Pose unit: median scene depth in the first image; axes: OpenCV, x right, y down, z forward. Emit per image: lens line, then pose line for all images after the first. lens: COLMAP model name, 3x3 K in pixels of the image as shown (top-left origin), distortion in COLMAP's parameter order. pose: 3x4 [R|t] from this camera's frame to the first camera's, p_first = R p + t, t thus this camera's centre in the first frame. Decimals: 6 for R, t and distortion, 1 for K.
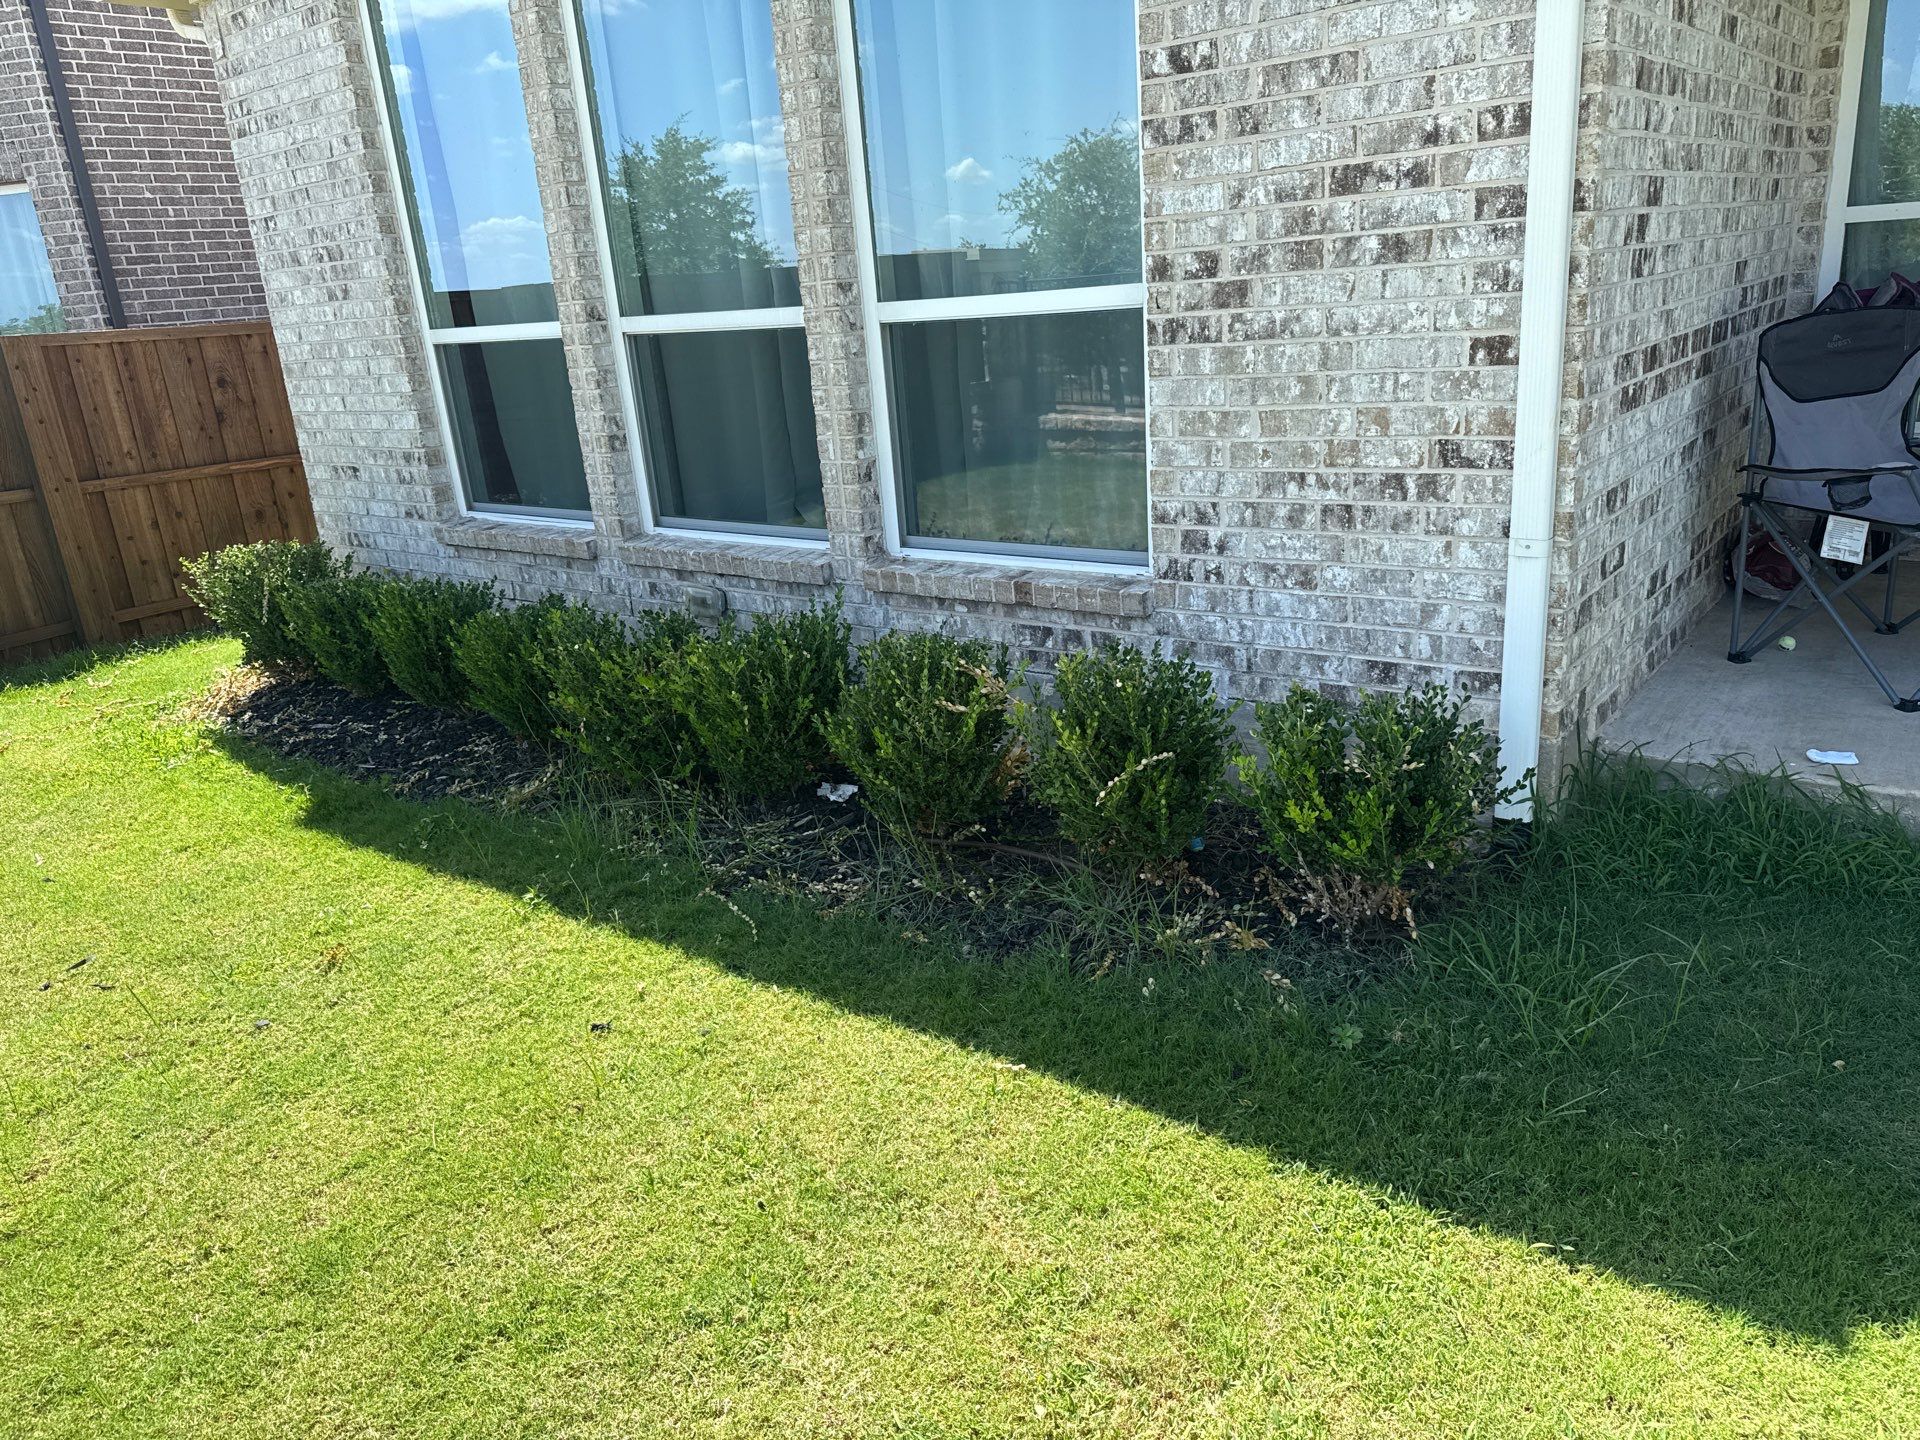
lens RADIAL K [[1322.3, 0, 927.3], [0, 1322.3, 723.4], [0, 0, 1]] dist [0.049554, -0.047934]
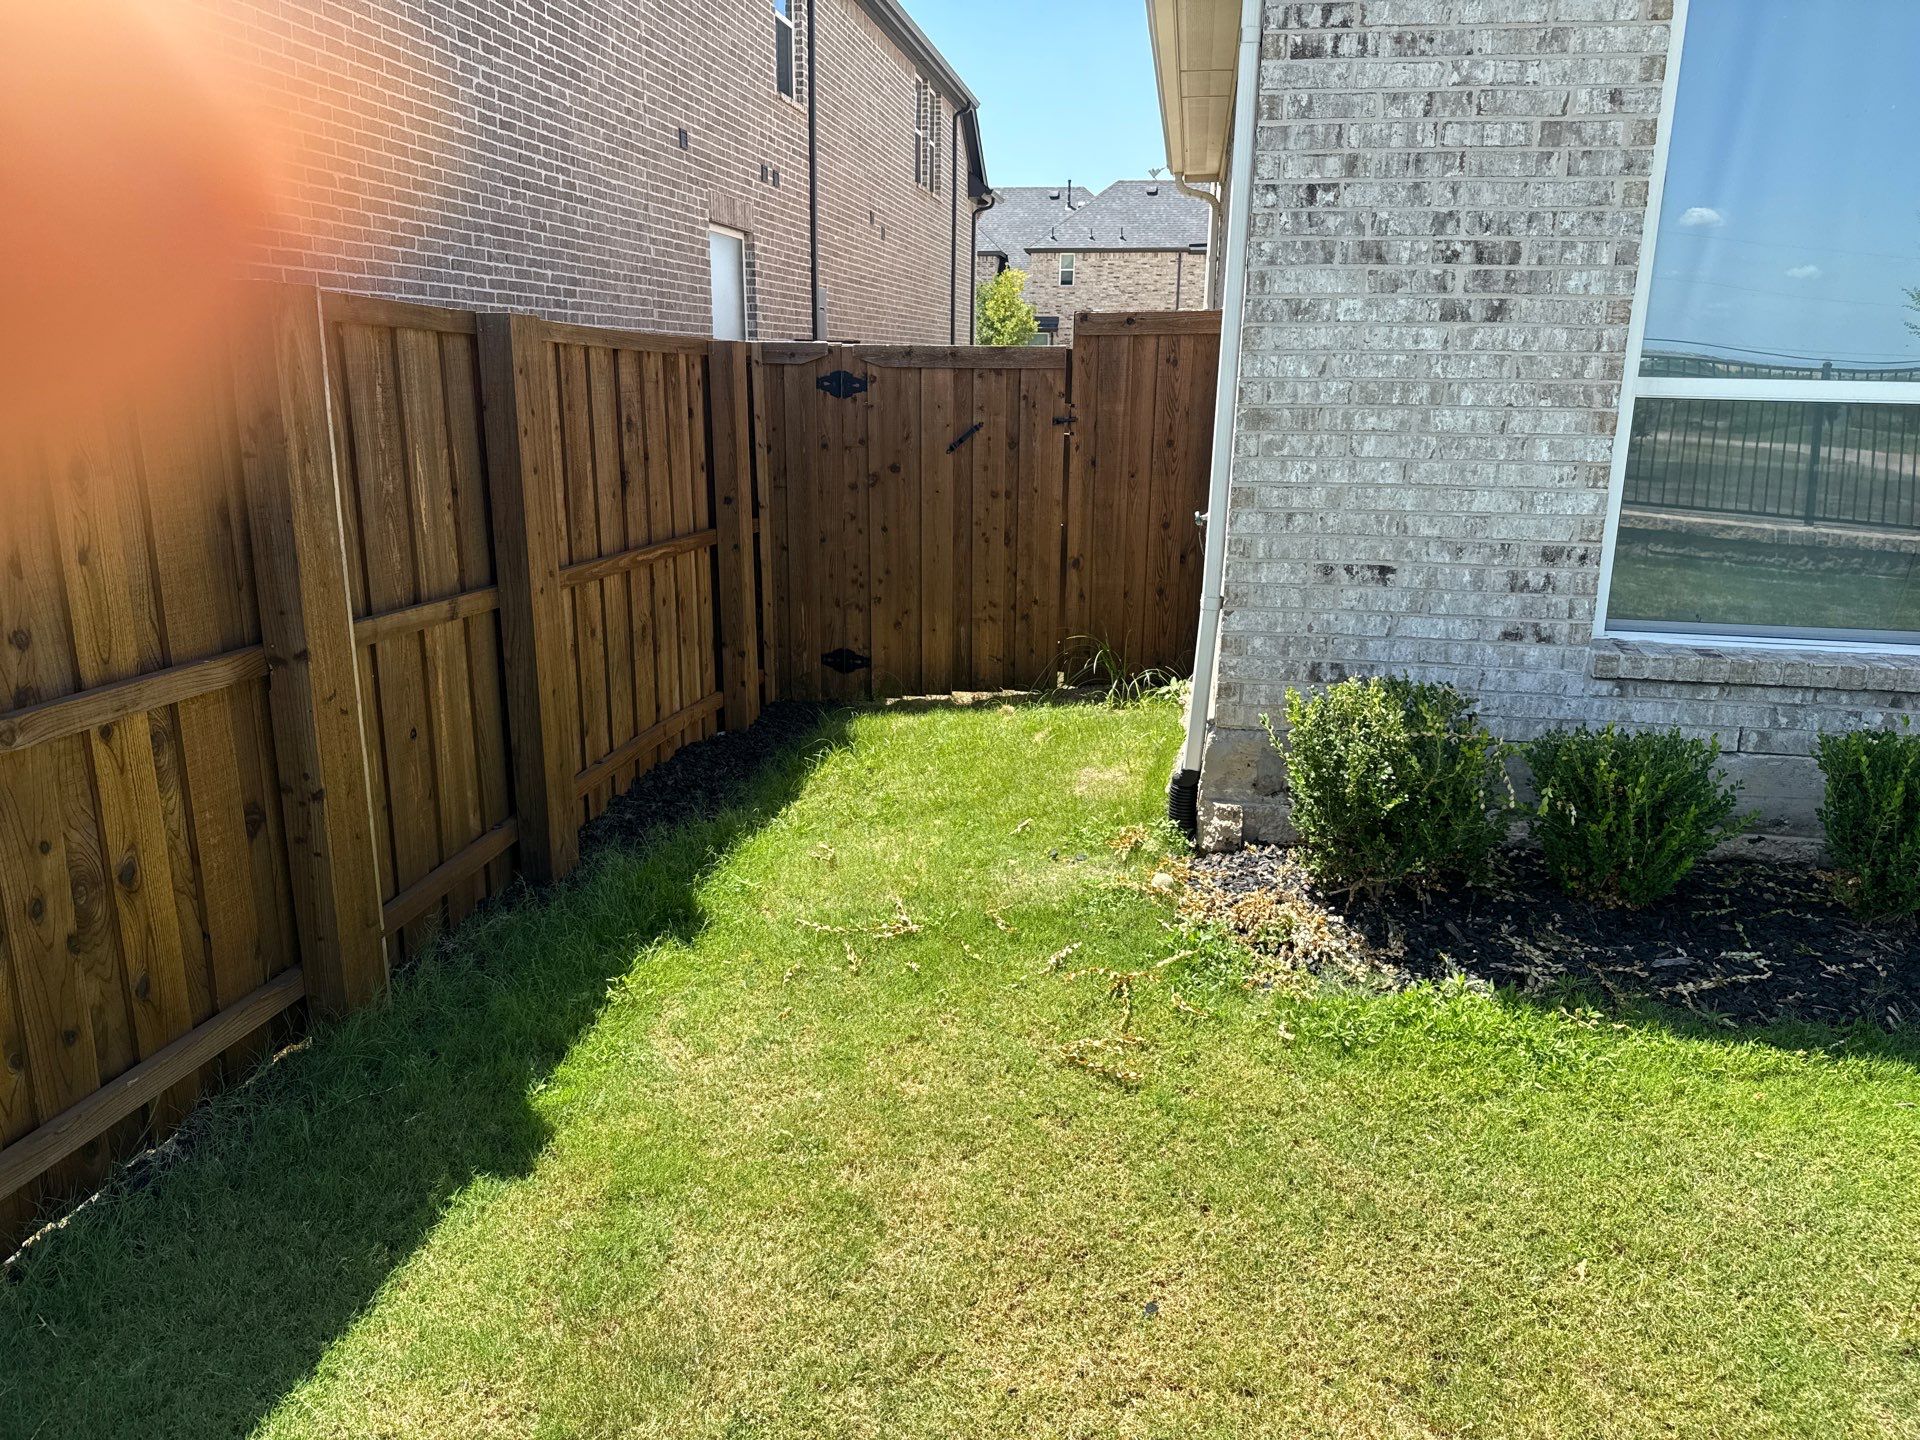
lens RADIAL K [[1343.3, 0, 960.0], [0, 1343.3, 720.0], [0, 0, 1]] dist [0.053934, -0.066789]
pose [[0.867321, -0.038721, 0.496241, -1.058014], [0.078546, 0.995125, -0.059633, -0.102172], [-0.491513, 0.090698, 0.866135, 0.584229]]
